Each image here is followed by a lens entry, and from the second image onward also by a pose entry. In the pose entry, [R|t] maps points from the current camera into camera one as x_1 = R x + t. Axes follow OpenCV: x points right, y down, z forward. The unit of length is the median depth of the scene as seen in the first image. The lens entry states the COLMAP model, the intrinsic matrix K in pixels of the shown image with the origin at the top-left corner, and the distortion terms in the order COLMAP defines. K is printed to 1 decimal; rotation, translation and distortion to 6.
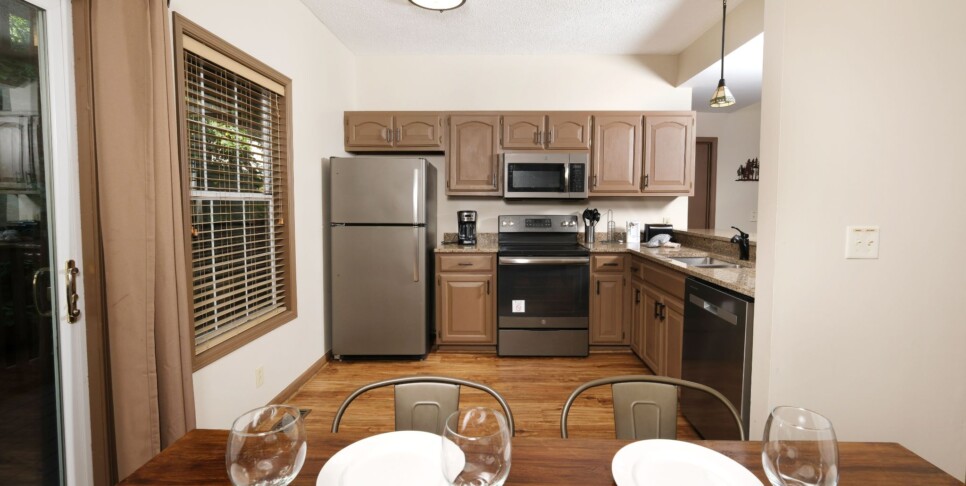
lens RADIAL K [[436.4, 0, 482.3], [0, 436.4, 228.0], [0, 0, 1]] dist [-0.003121, -0.000234]
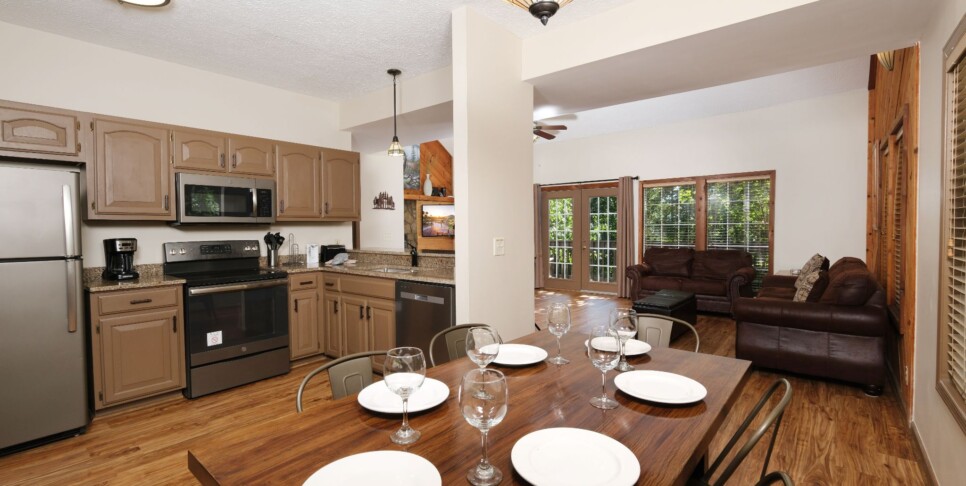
lens RADIAL K [[436.4, 0, 489.7], [0, 436.4, 239.4], [0, 0, 1]] dist [-0.003121, -0.000234]
pose [[0.611838, -0.028137, 0.790483, -0.286723], [0.054215, 0.998509, -0.006421, 0.005470], [-0.789123, 0.046785, 0.612451, -0.048055]]
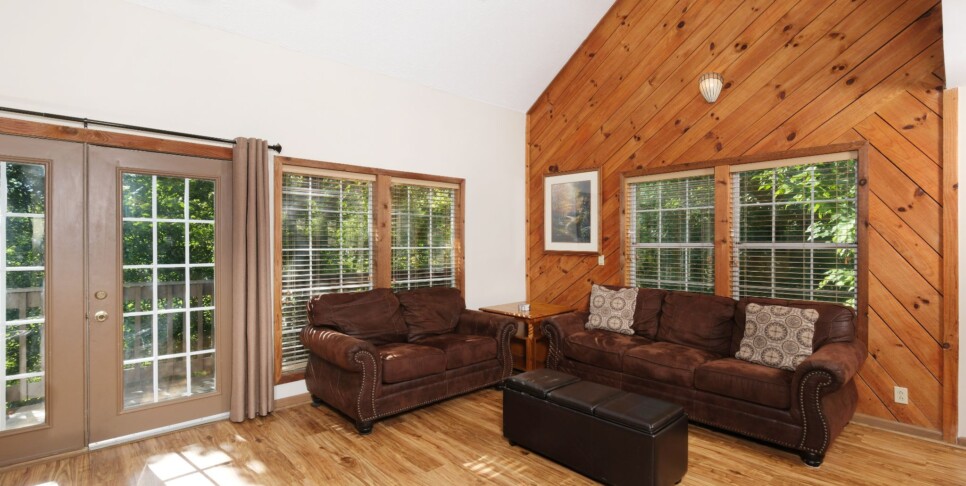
lens RADIAL K [[436.4, 0, 482.8], [0, 436.4, 243.6], [0, 0, 1]] dist [-0.003121, -0.000234]
pose [[-0.699482, -0.002174, 0.714647, 0.744115], [0.036899, 0.998552, 0.039153, -0.065214], [-0.713697, 0.053756, -0.698388, 0.962982]]
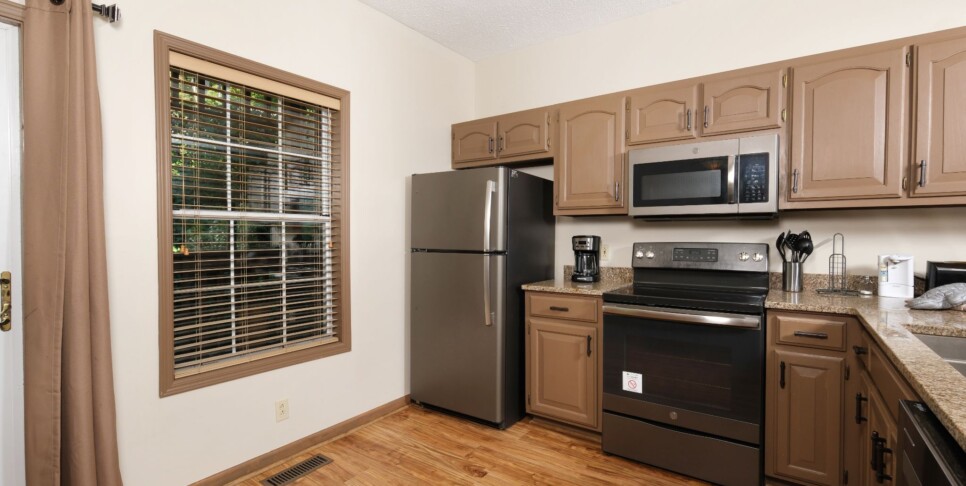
lens RADIAL K [[436.4, 0, 476.0], [0, 436.4, 244.7], [0, 0, 1]] dist [-0.003121, -0.000234]
pose [[0.824586, 0.009680, -0.565653, 0.252874], [-0.029787, 0.999210, -0.026323, 0.000455], [0.564951, 0.038555, 0.824223, 0.327090]]
